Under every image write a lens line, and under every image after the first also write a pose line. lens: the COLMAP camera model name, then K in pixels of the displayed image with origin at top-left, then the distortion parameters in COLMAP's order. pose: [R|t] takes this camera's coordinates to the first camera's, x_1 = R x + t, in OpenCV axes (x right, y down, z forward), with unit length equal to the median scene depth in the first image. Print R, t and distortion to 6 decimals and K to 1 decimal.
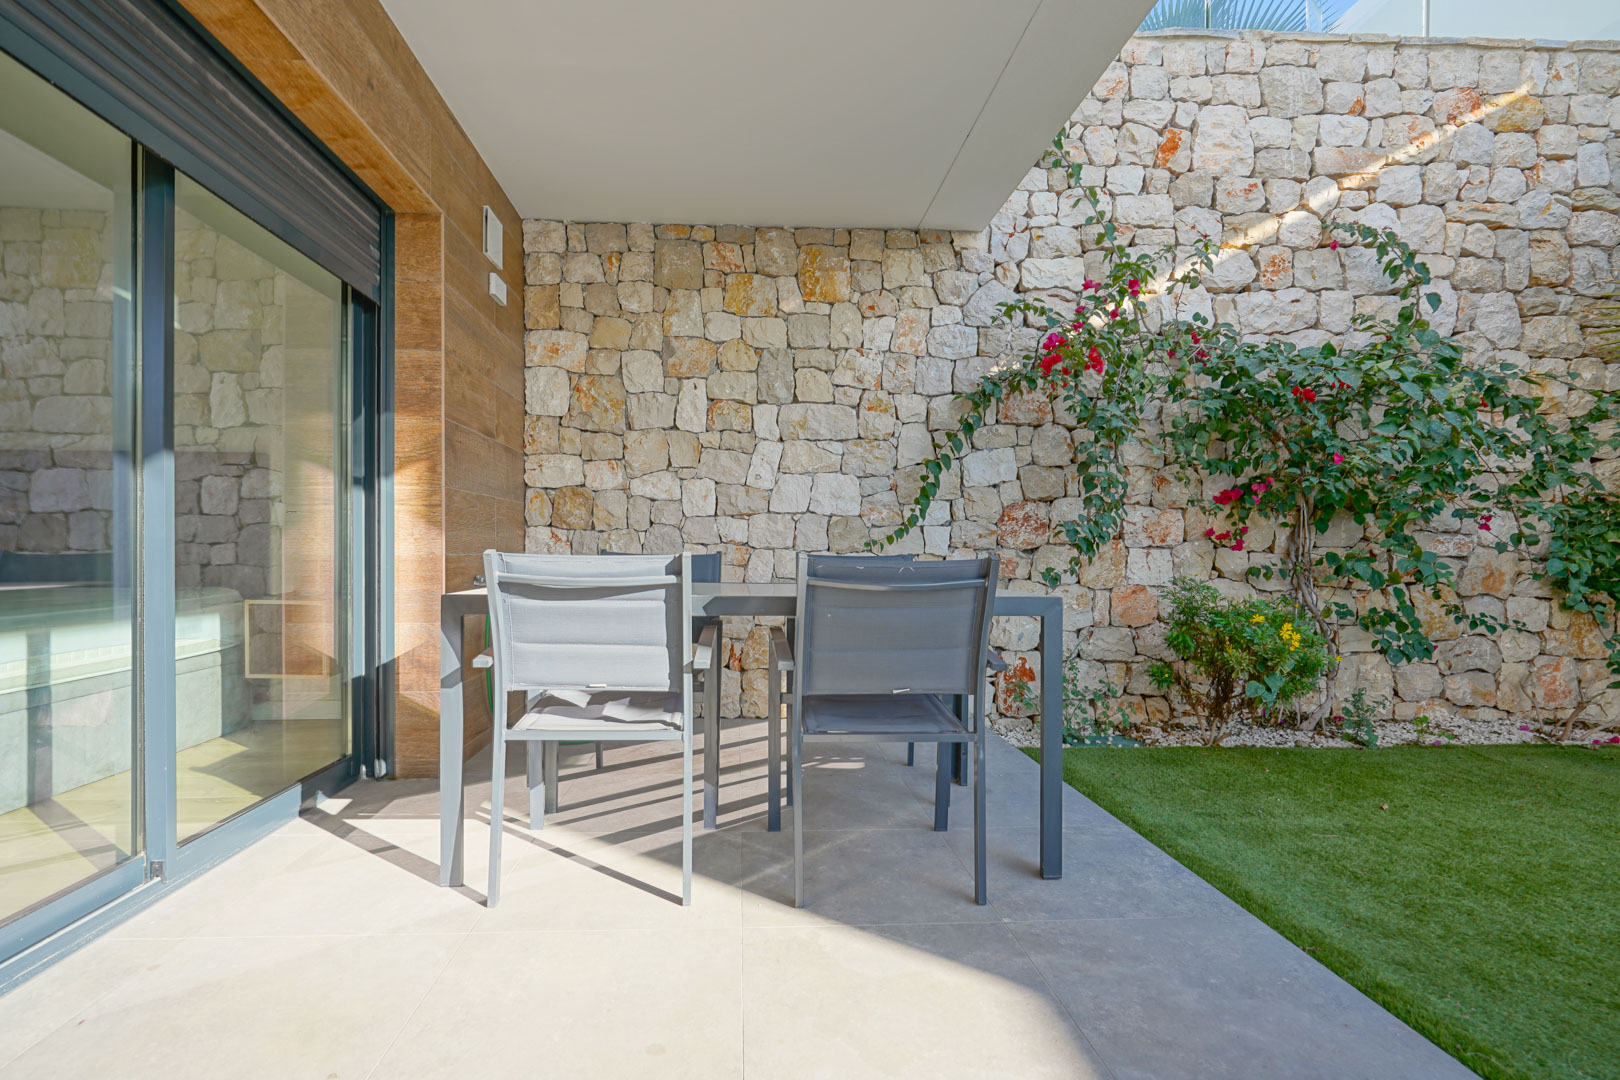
lens RADIAL K [[744.4, 0, 817.4], [0, 744.4, 550.0], [0, 0, 1]] dist [0.000415, 0.000552]
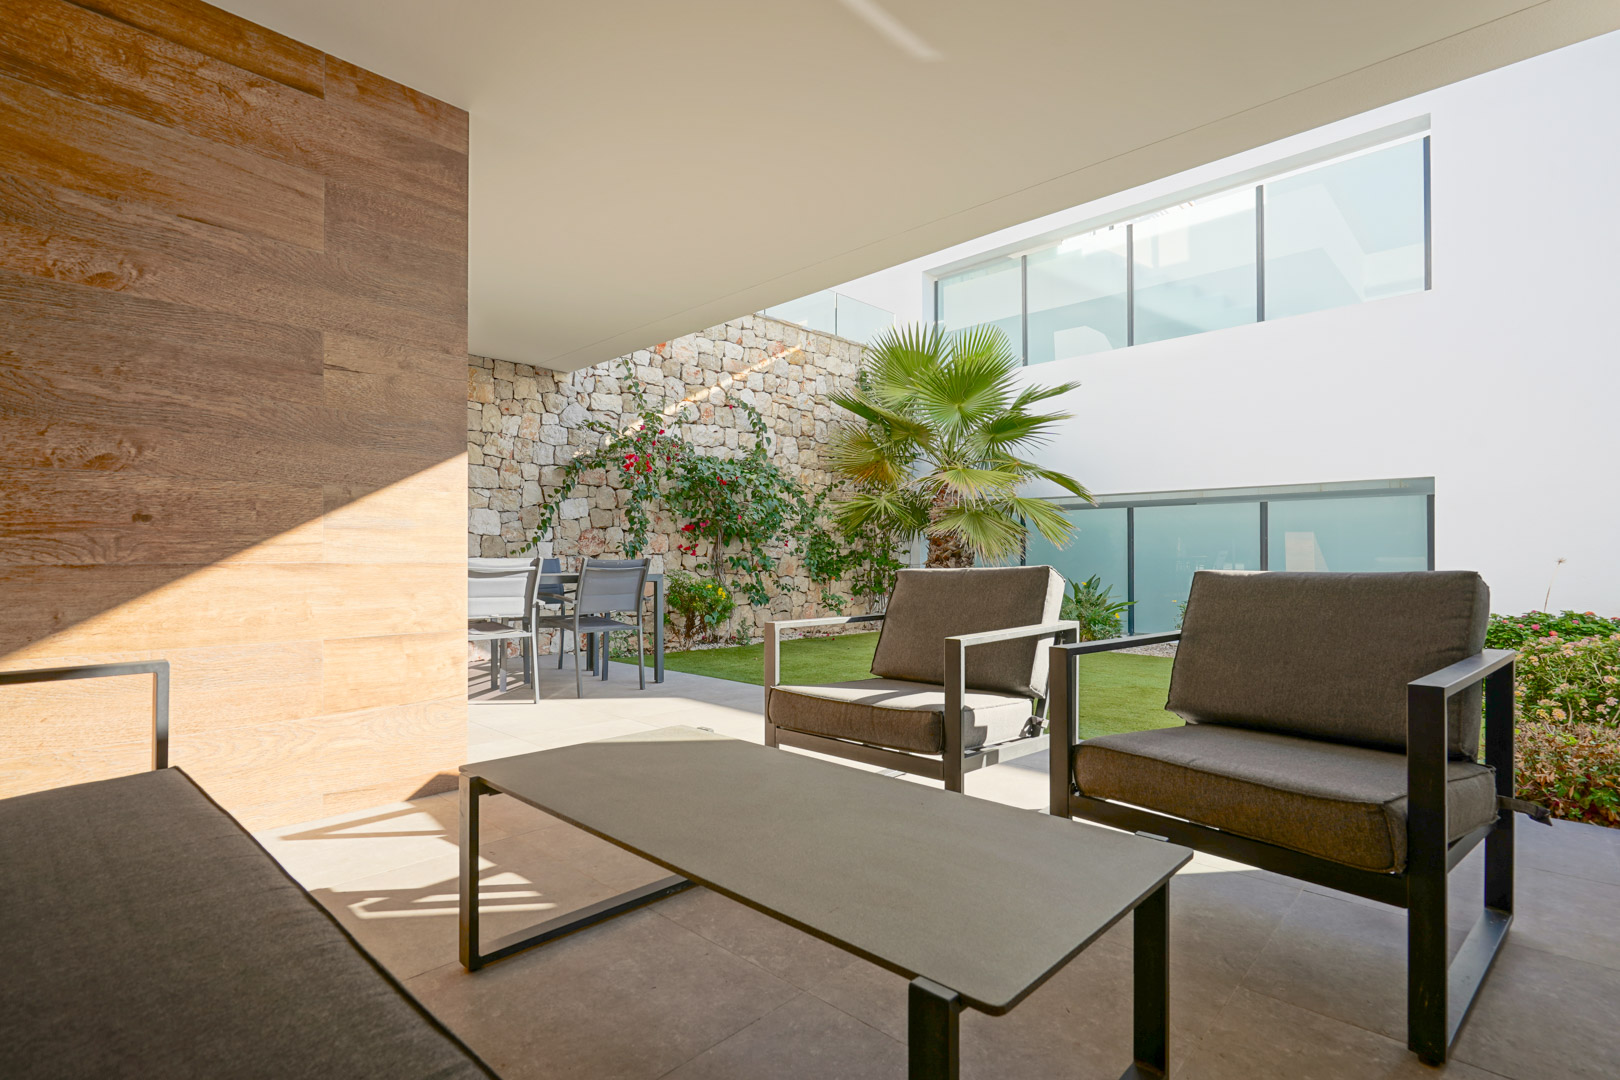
lens RADIAL K [[852.0, 0, 809.6], [0, 852.0, 547.5], [0, 0, 1]] dist [0.006244, 0.000163]
pose [[0.730970, 0.002360, 0.682405, -0.750701], [0.004749, 0.999952, -0.008546, -0.000305], [-0.682393, 0.009487, 0.730924, -0.862497]]
